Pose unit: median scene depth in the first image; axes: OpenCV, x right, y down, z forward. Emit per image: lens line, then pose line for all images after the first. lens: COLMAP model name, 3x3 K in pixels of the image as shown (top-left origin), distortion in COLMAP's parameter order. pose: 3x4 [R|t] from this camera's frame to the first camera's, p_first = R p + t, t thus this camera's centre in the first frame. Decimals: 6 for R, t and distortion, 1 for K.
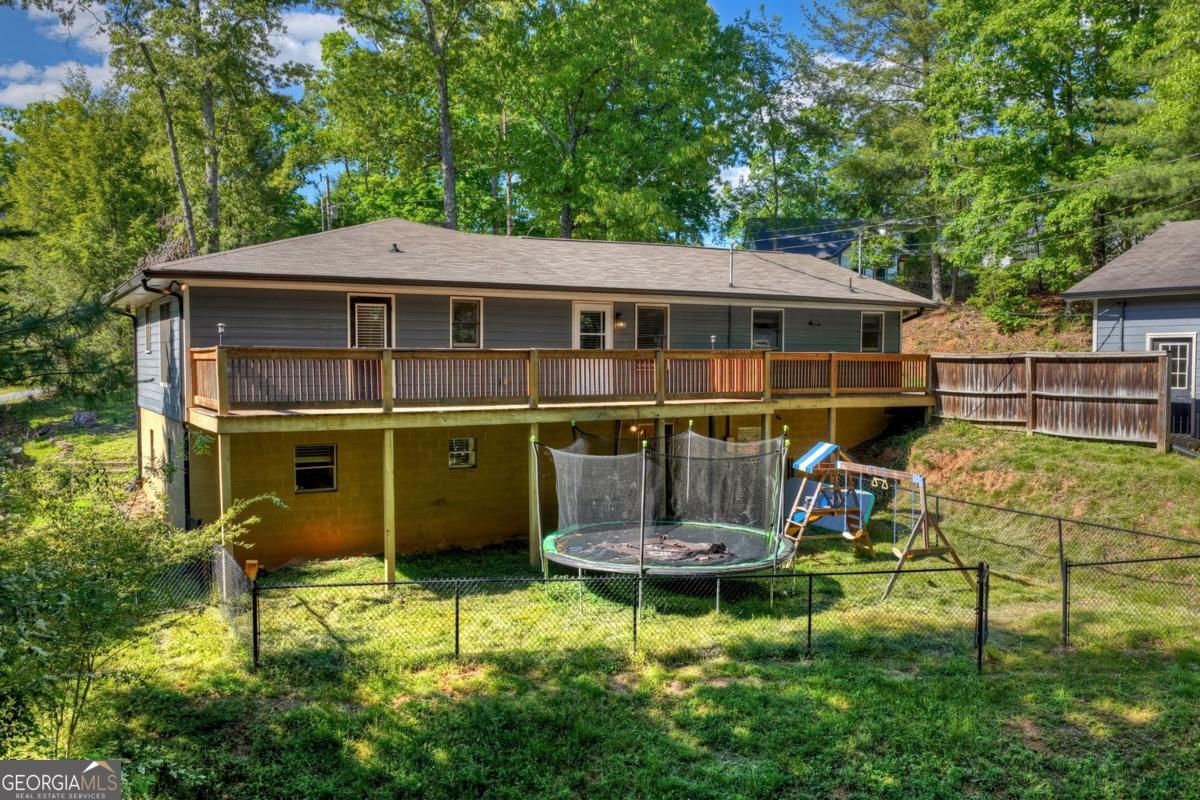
lens RADIAL K [[993.7, 0, 602.3], [0, 993.7, 399.4], [0, 0, 1]] dist [-0.007914, 0.024315]
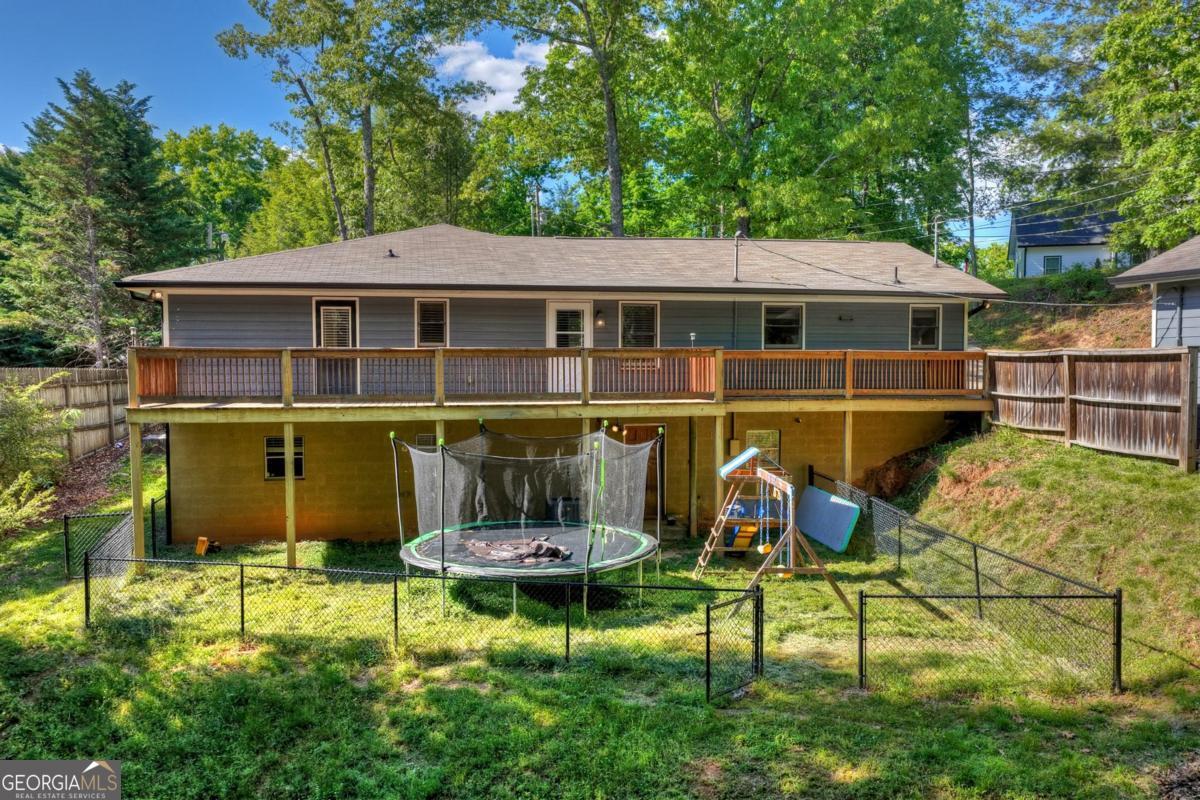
lens RADIAL K [[993.7, 0, 601.8], [0, 993.7, 403.0], [0, 0, 1]] dist [-0.007914, 0.024315]
pose [[0.942885, 0.013702, -0.332837, 0.378929], [-0.012344, 0.999905, 0.006194, -0.002087], [0.332890, -0.001731, 0.942964, 0.077470]]
